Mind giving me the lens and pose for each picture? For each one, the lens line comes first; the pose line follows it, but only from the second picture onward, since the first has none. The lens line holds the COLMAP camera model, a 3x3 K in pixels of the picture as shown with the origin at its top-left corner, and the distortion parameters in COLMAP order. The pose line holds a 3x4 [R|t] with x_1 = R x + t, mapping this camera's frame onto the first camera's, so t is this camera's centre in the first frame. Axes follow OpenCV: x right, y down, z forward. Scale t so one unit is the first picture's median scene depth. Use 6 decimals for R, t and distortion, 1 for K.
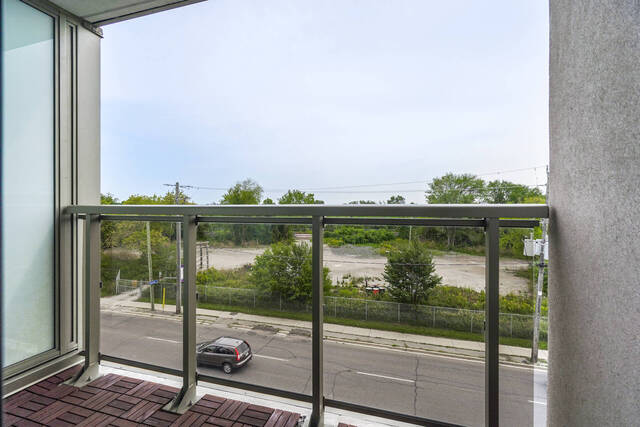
lens RADIAL K [[291.9, 0, 325.5], [0, 291.9, 208.2], [0, 0, 1]] dist [-0.007701, 0.004009]
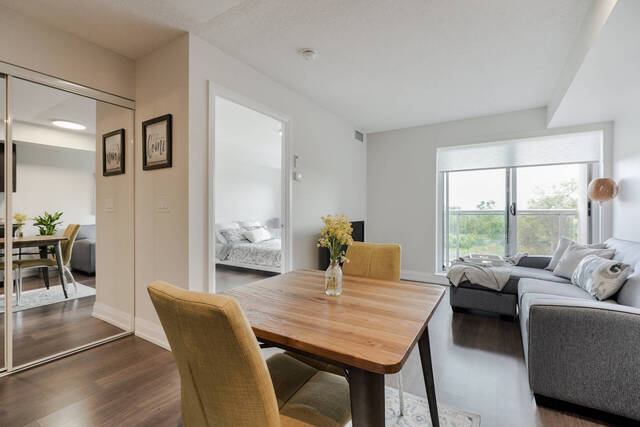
lens RADIAL K [[291.9, 0, 320.5], [0, 291.9, 213.4], [0, 0, 1]] dist [-0.007701, 0.004009]
pose [[0.962914, -0.003799, -0.269781, -0.042129], [0.003752, 0.999993, -0.000688, 0.000626], [0.269781, -0.000349, 0.962922, -0.102175]]
